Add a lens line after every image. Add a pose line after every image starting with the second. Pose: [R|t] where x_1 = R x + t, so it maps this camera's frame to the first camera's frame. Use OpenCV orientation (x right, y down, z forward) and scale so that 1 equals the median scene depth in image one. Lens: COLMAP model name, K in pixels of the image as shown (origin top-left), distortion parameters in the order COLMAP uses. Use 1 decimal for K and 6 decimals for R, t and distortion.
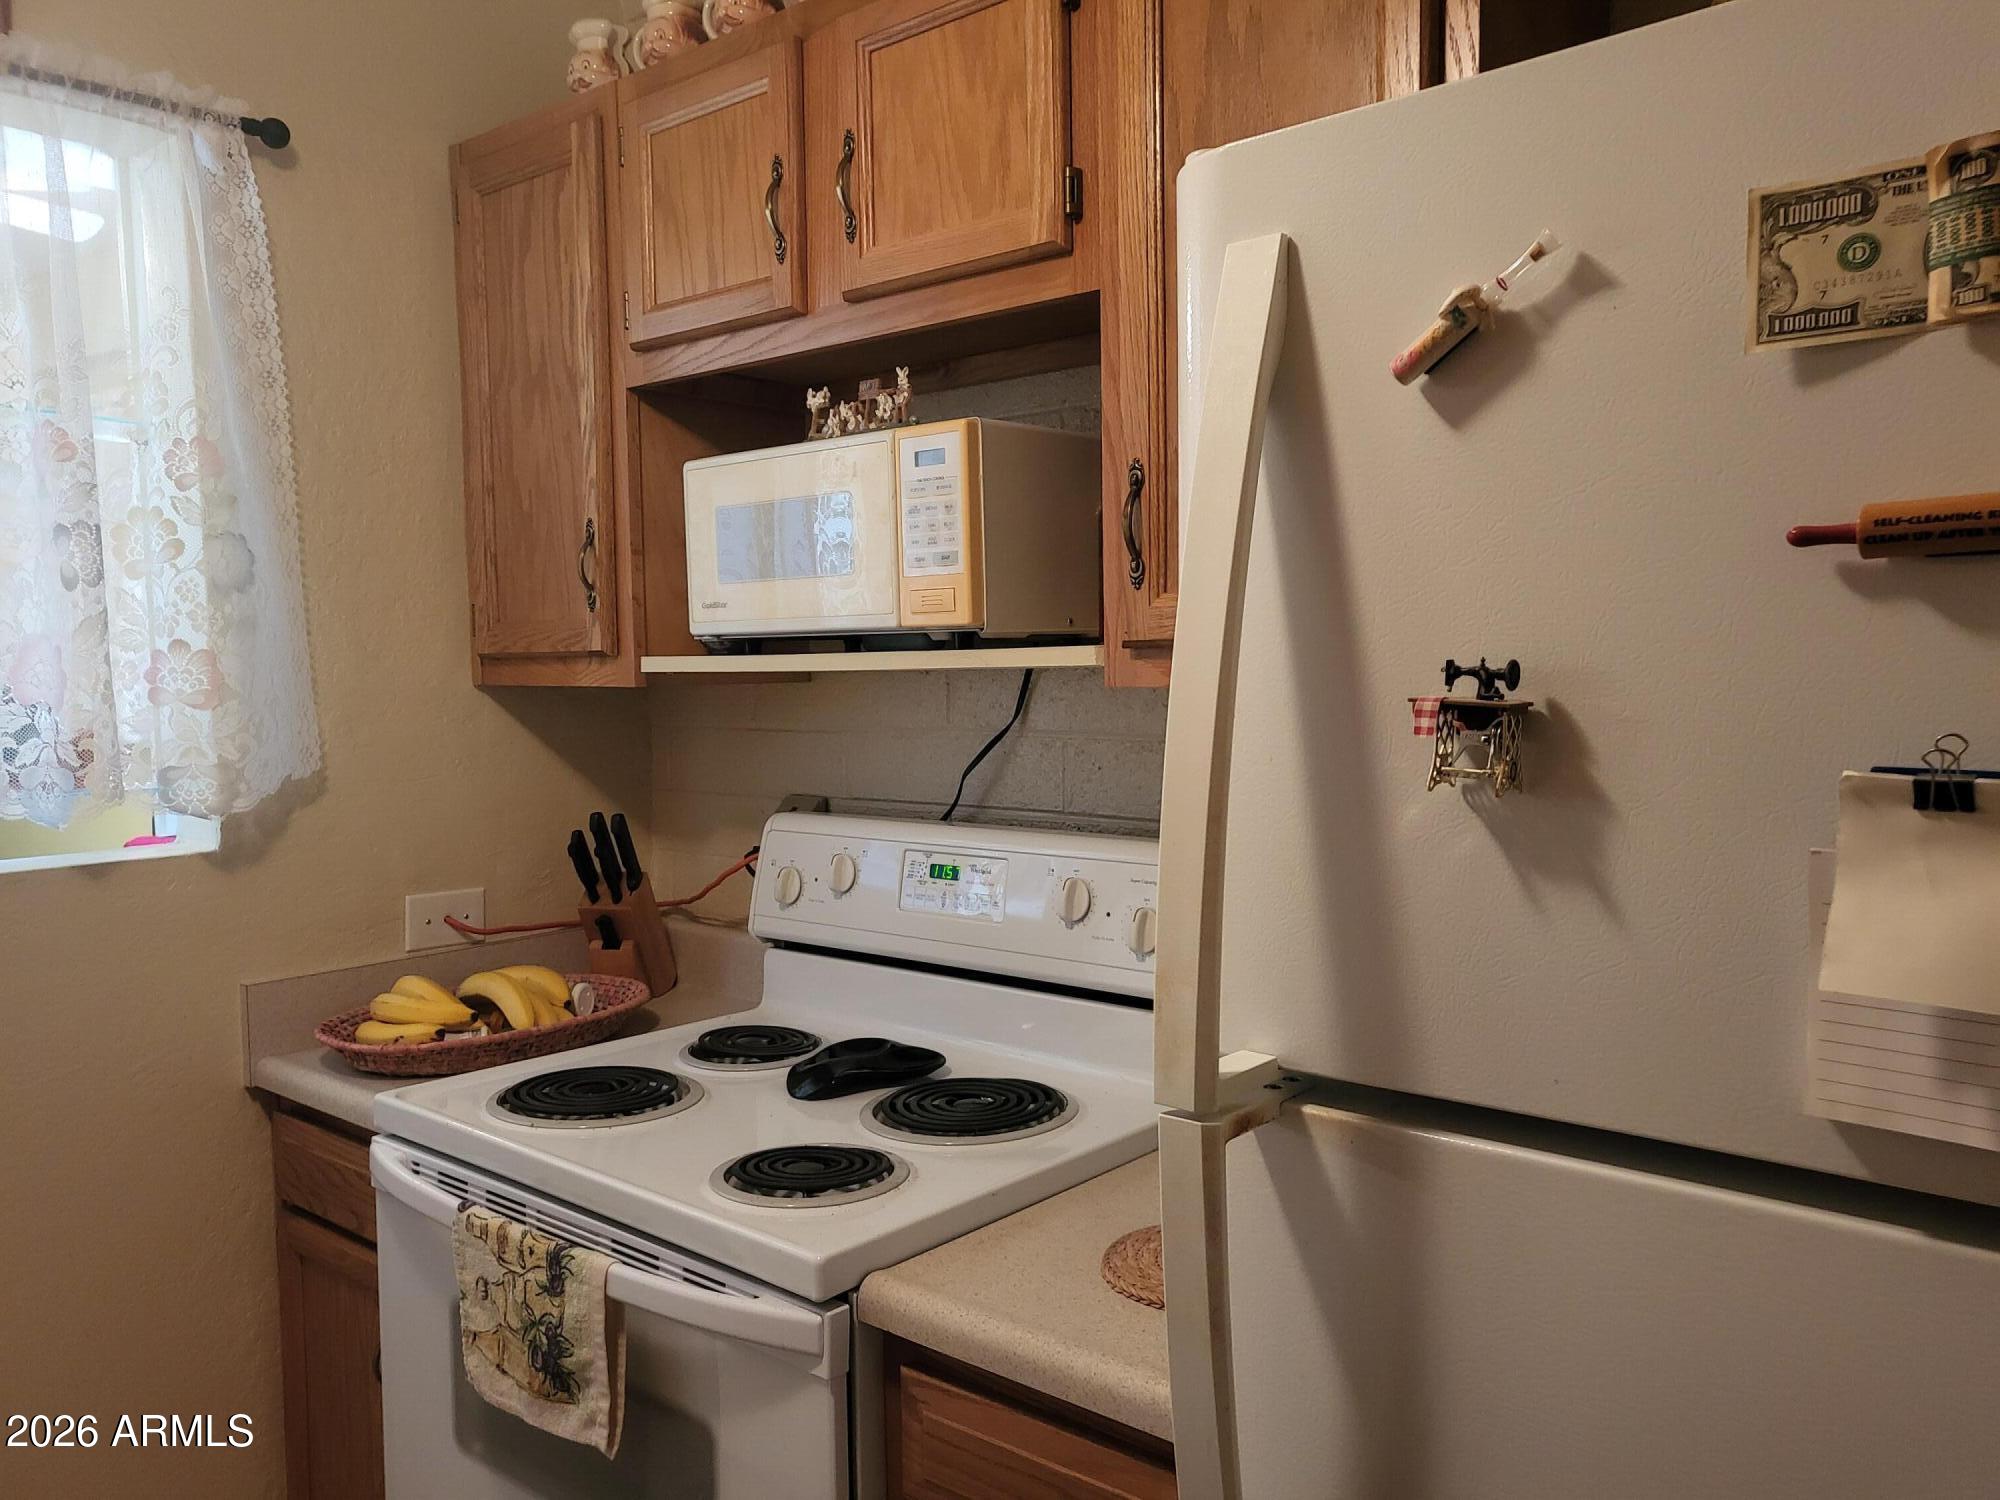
lens RADIAL K [[1529.6, 0, 1000.0], [0, 1529.6, 750.0], [0, 0, 1]] dist [0.006002, -0.035523]
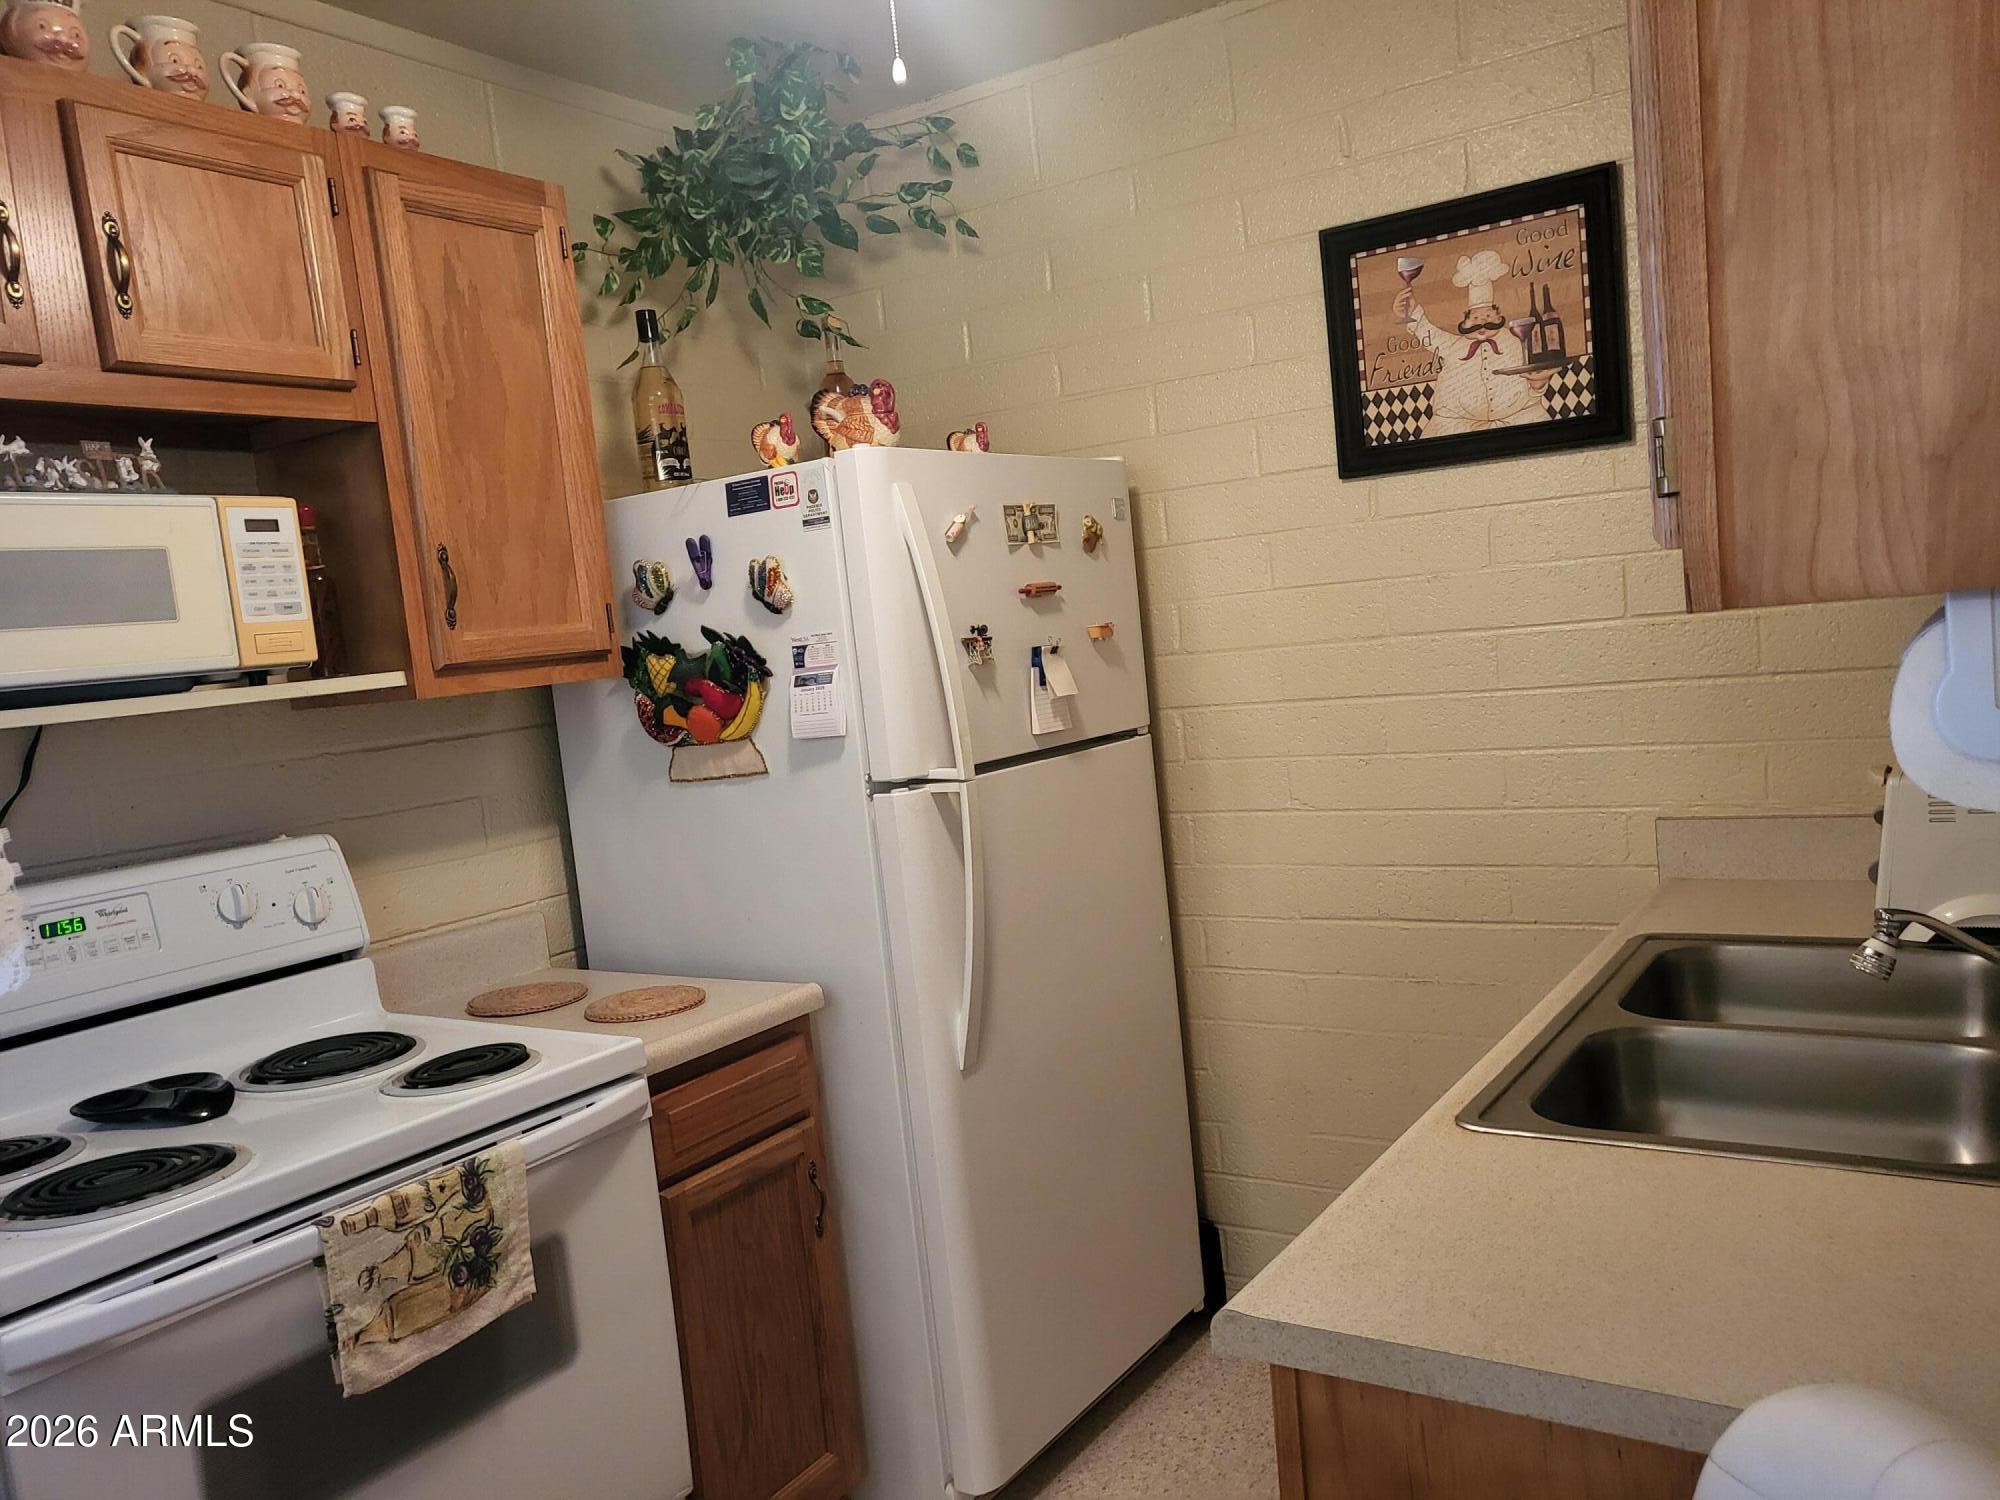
lens RADIAL K [[1529.6, 0, 1000.0], [0, 1529.6, 750.0], [0, 0, 1]] dist [0.006002, -0.035523]
pose [[-0.119964, -0.051673, 0.991433, -1.341796], [0.160935, 0.984424, 0.070781, -0.008199], [-0.979647, 0.168047, -0.109780, 0.601073]]
